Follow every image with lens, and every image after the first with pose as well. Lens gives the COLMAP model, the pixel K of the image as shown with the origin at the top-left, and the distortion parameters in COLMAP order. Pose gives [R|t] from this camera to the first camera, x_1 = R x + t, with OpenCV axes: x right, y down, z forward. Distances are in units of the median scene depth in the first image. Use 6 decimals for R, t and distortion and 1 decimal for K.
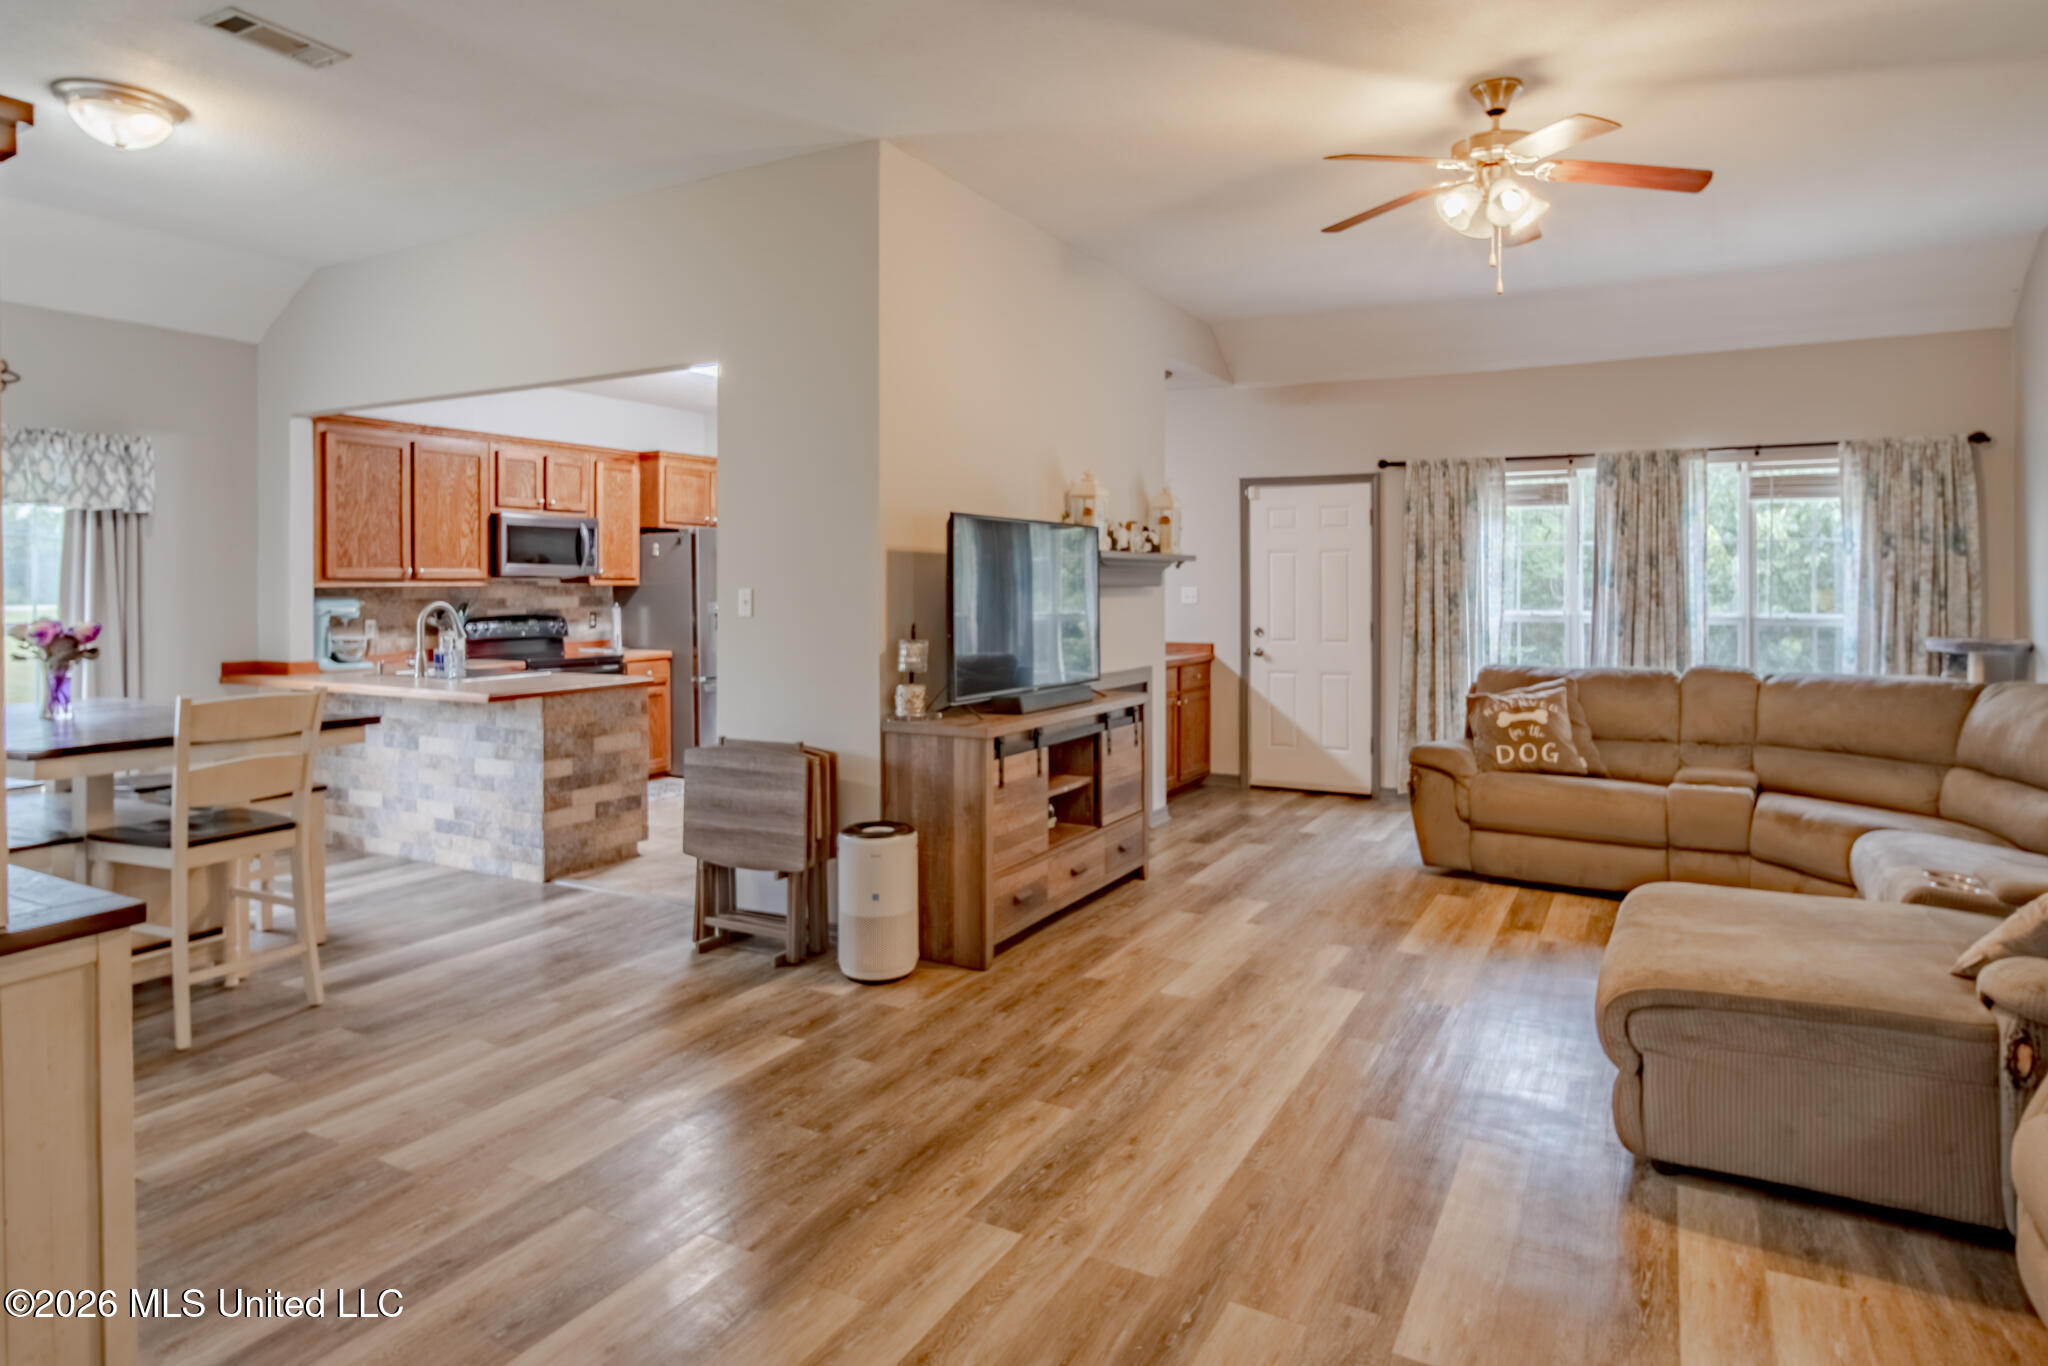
lens RADIAL K [[1170.5, 0, 1017.5], [0, 1170.5, 586.3], [0, 0, 1]] dist [0.003816, -0.002084]
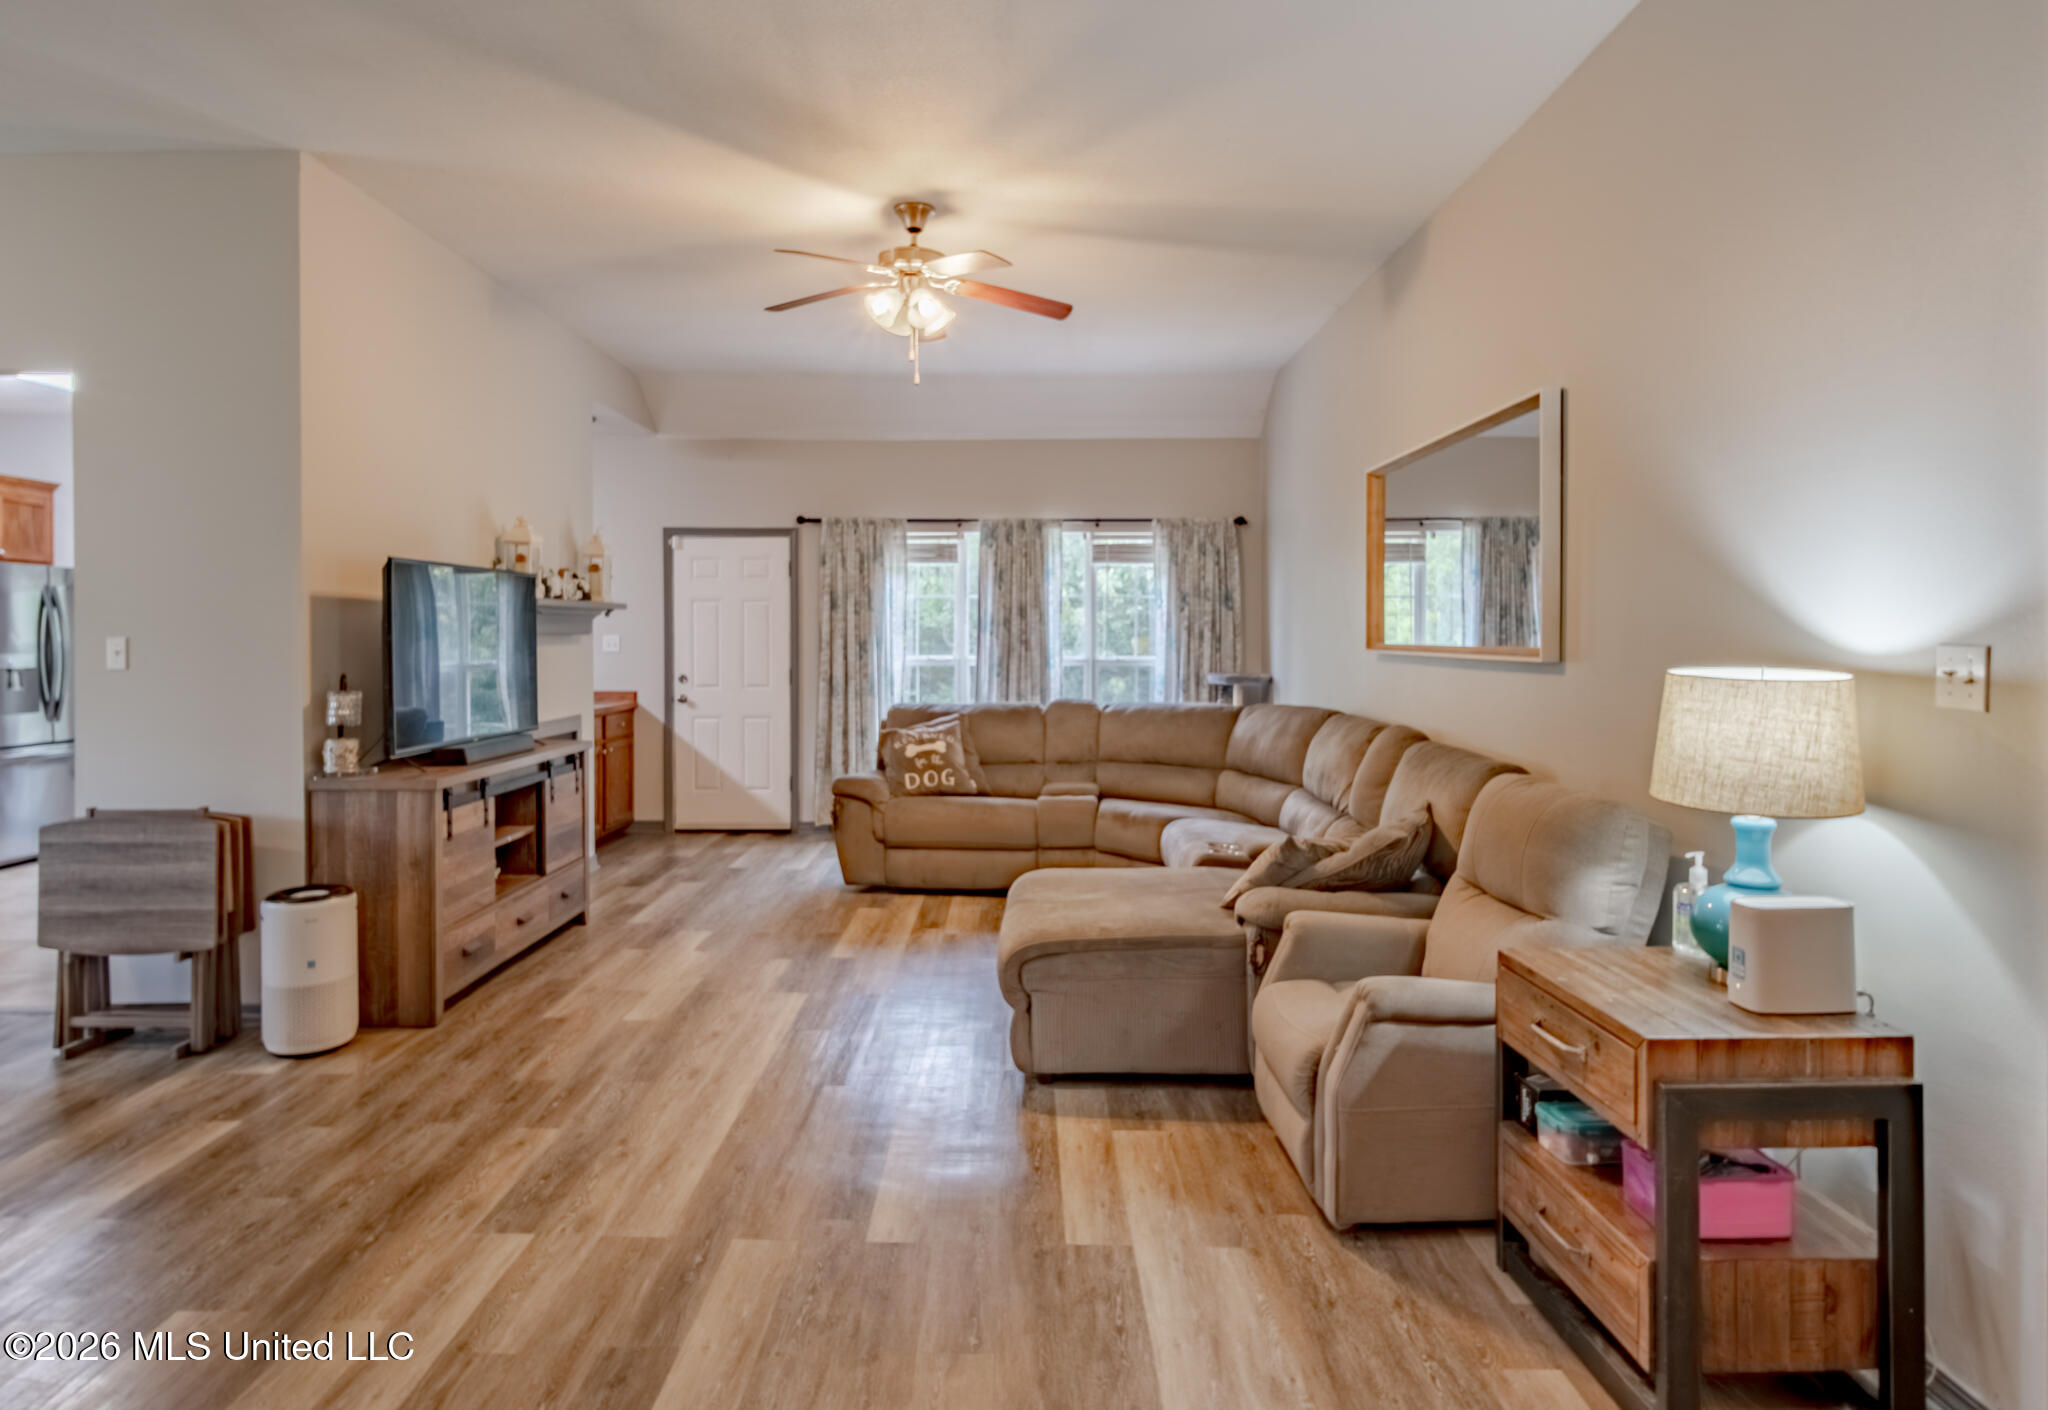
lens RADIAL K [[1214.2, 0, 982.0], [0, 1214.2, 652.6], [0, 0, 1]] dist [-0.002540, 0.003801]
pose [[0.889340, -0.007545, 0.457184, -0.061881], [0.000602, 0.999882, 0.015330, -0.000200], [-0.457246, -0.013358, 0.889240, -0.080855]]
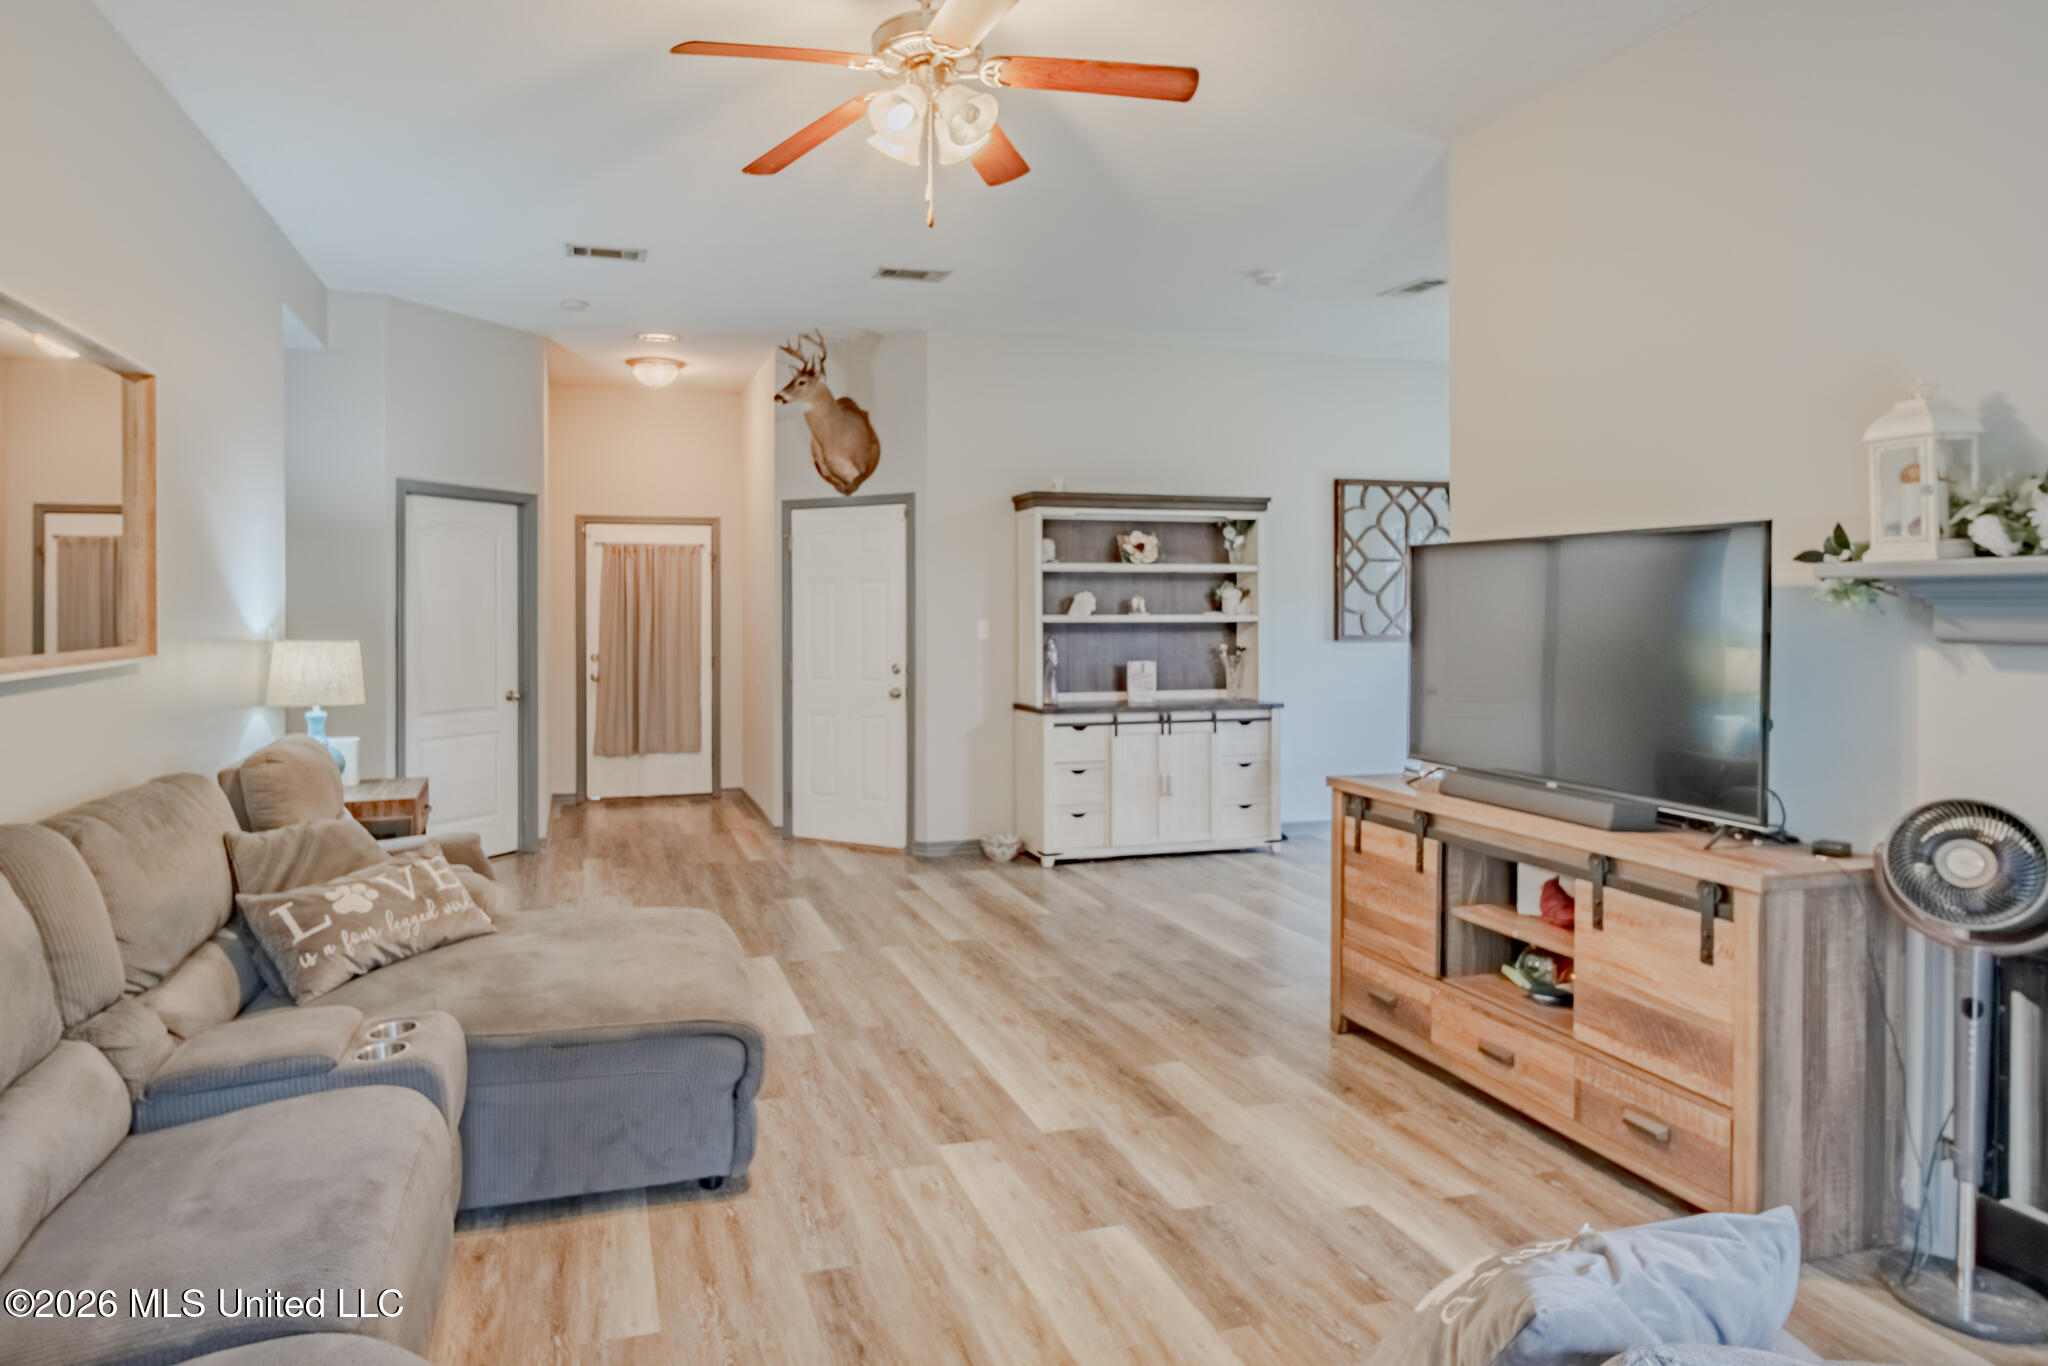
lens RADIAL K [[1119.1, 0, 937.1], [0, 1119.1, 610.7], [0, 0, 1]] dist [-0.012494, 0.007607]
pose [[-0.685883, 0.000526, -0.727712, 0.639723], [-0.008762, 0.999921, 0.008981, -0.014927], [0.727659, 0.012537, -0.685824, 1.034966]]
